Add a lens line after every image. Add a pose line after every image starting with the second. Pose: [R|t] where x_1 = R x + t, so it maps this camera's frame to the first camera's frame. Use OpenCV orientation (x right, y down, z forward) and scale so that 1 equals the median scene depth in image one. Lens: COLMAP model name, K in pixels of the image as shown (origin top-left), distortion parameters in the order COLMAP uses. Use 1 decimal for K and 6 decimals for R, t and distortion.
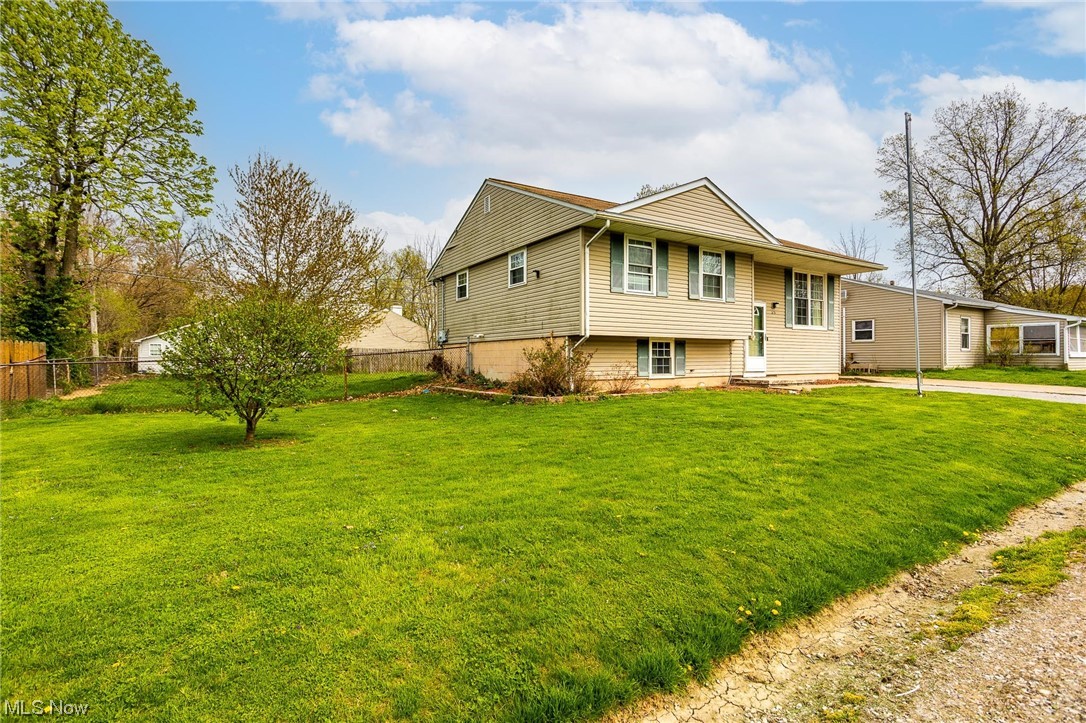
lens RADIAL K [[522.4, 0, 545.8], [0, 522.4, 359.9], [0, 0, 1]] dist [-0.010193, 0.008145]
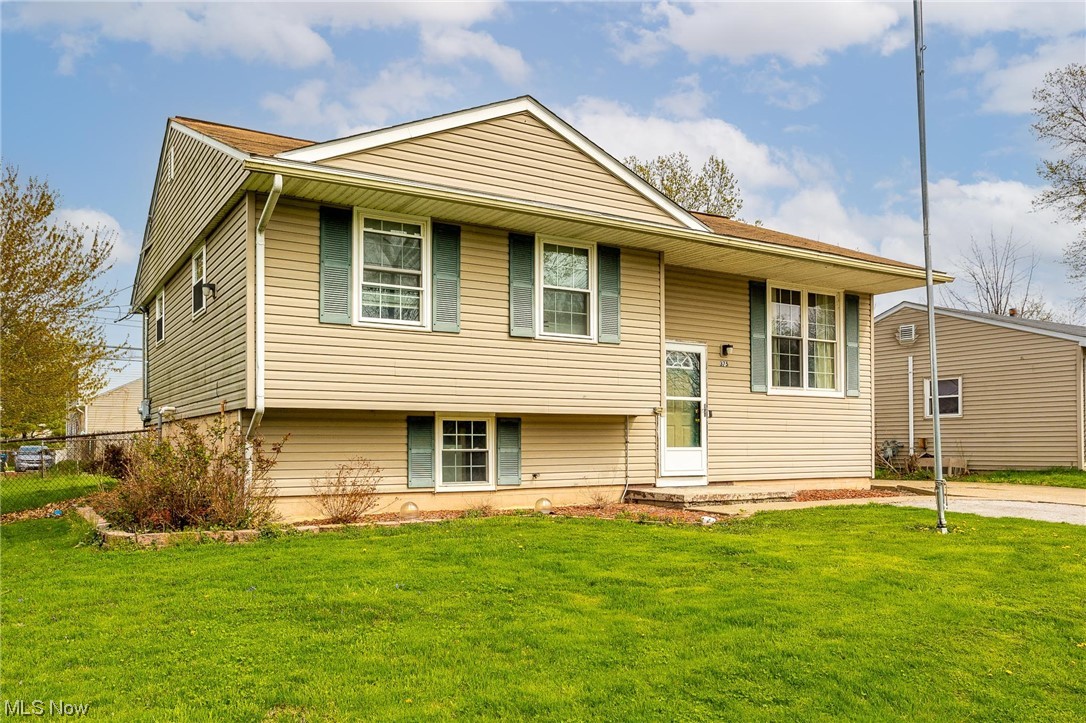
lens RADIAL K [[806.3, 0, 509.3], [0, 806.3, 437.8], [0, 0, 1]] dist [0.010937, 0.014262]
pose [[0.999019, -0.005508, -0.043936, 0.291243], [0.004844, 0.999873, -0.015190, -0.004875], [0.044014, 0.014963, 0.998919, 0.198231]]
